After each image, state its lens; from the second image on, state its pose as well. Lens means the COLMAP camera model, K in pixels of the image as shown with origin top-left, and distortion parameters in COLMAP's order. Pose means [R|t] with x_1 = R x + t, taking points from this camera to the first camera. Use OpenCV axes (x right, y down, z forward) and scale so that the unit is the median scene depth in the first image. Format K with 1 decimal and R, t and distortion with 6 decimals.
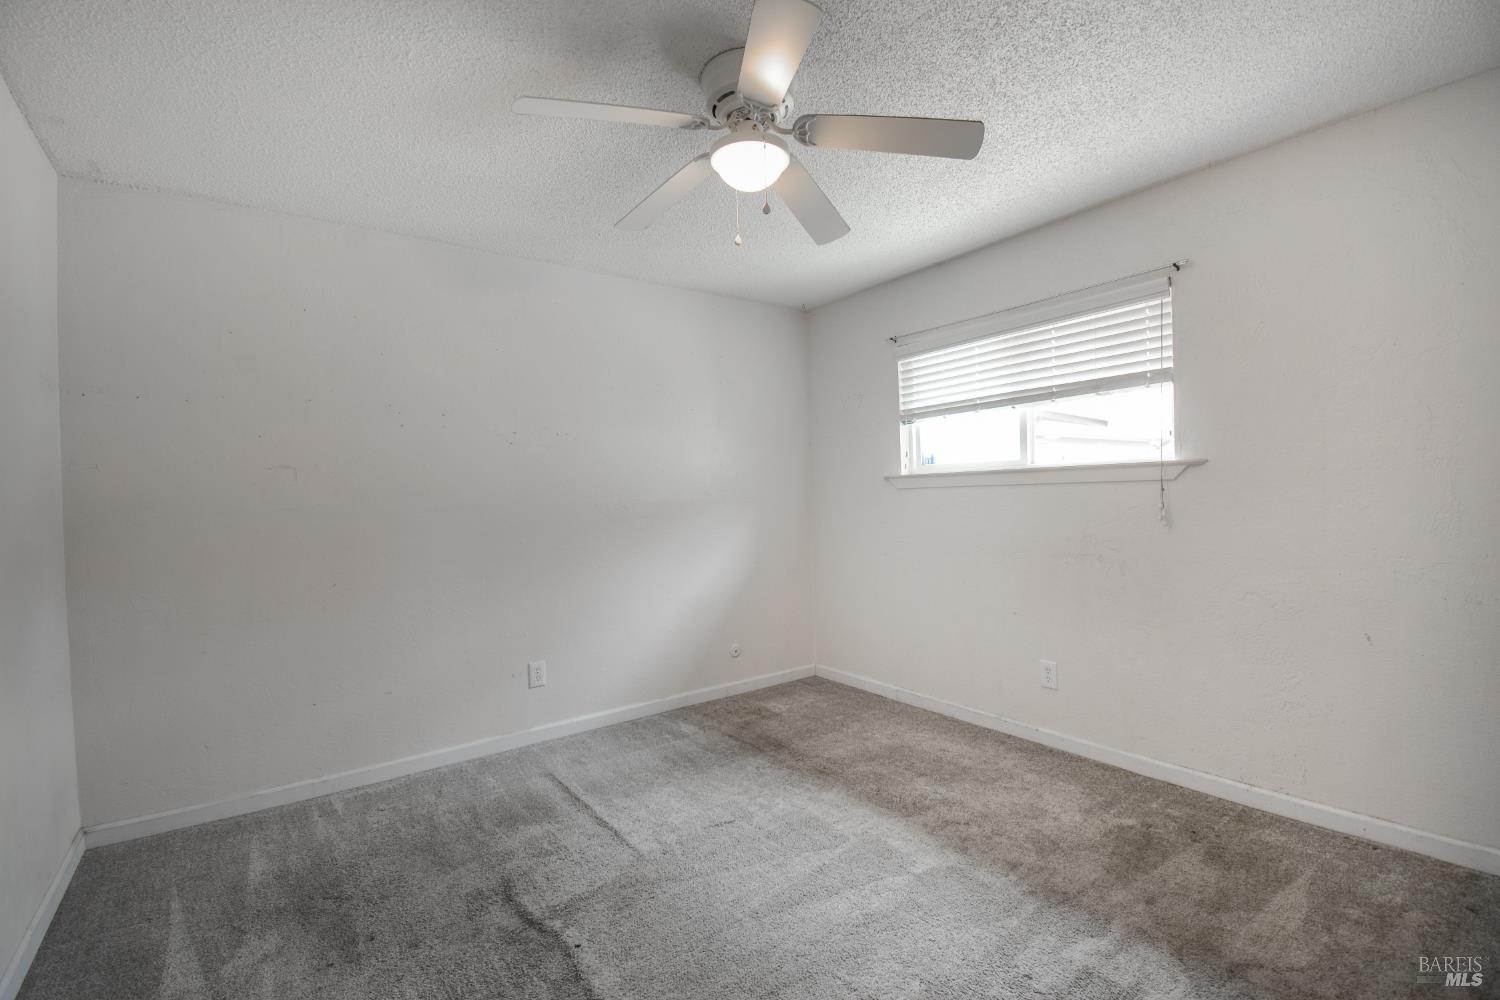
lens RADIAL K [[664.0, 0, 752.0], [0, 664.0, 496.8], [0, 0, 1]] dist [0.010020, -0.018856]
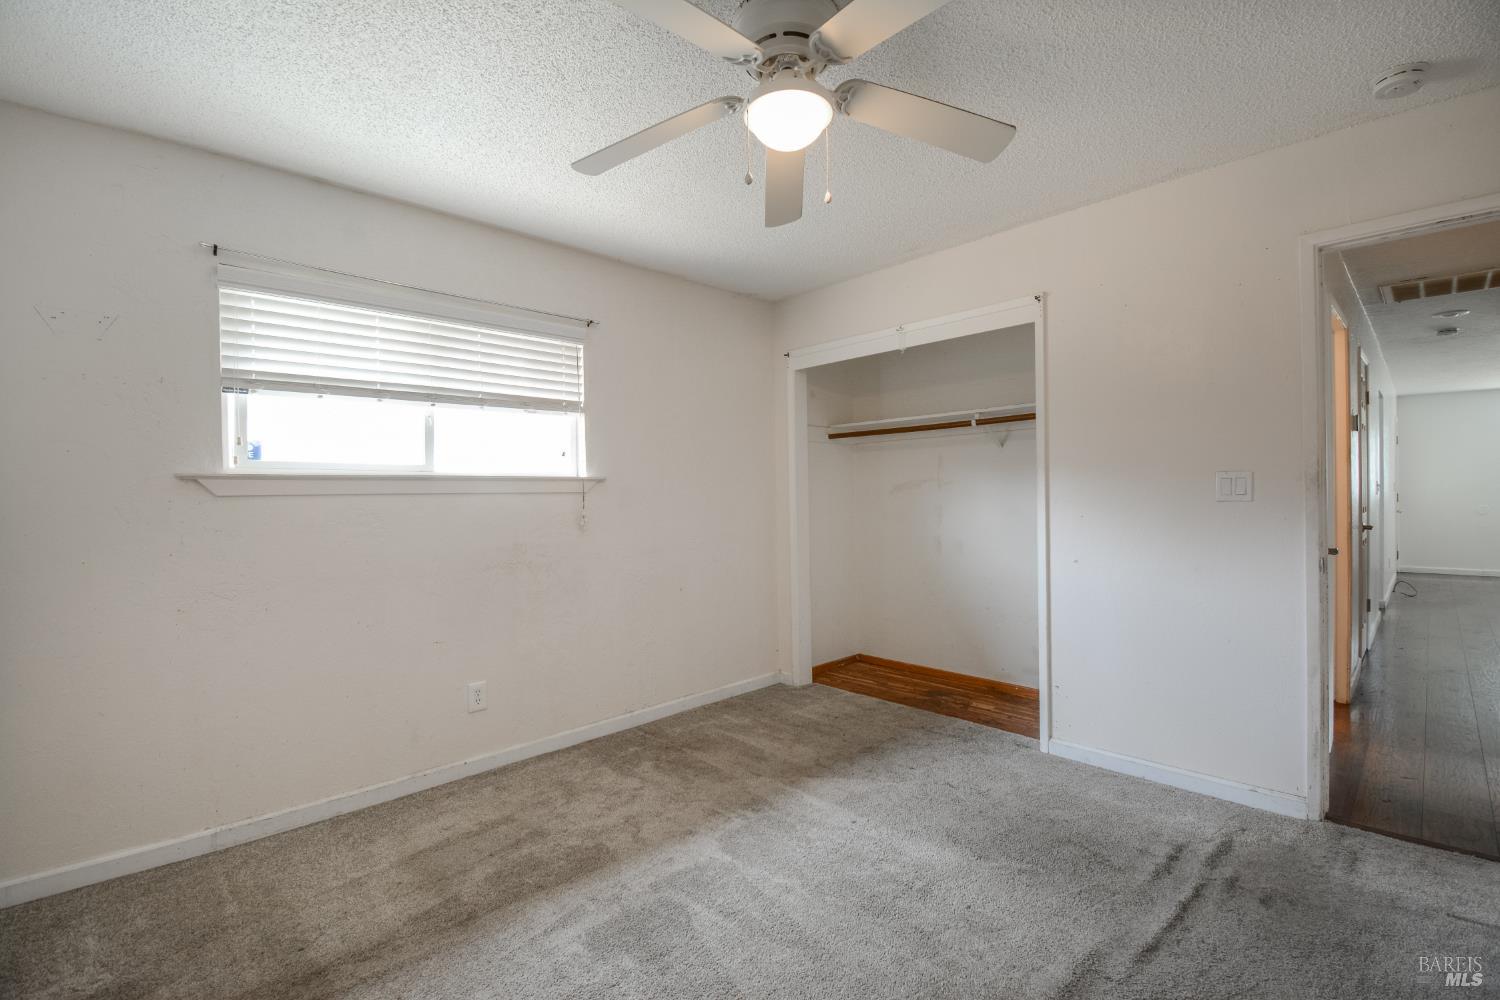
lens RADIAL K [[664.0, 0, 757.2], [0, 664.0, 497.3], [0, 0, 1]] dist [0.010020, -0.018856]
pose [[-0.133667, 0.025727, 0.990692, -0.547932], [0.020610, 0.999519, -0.023176, 0.015978], [-0.990812, 0.017320, -0.134133, 0.734254]]
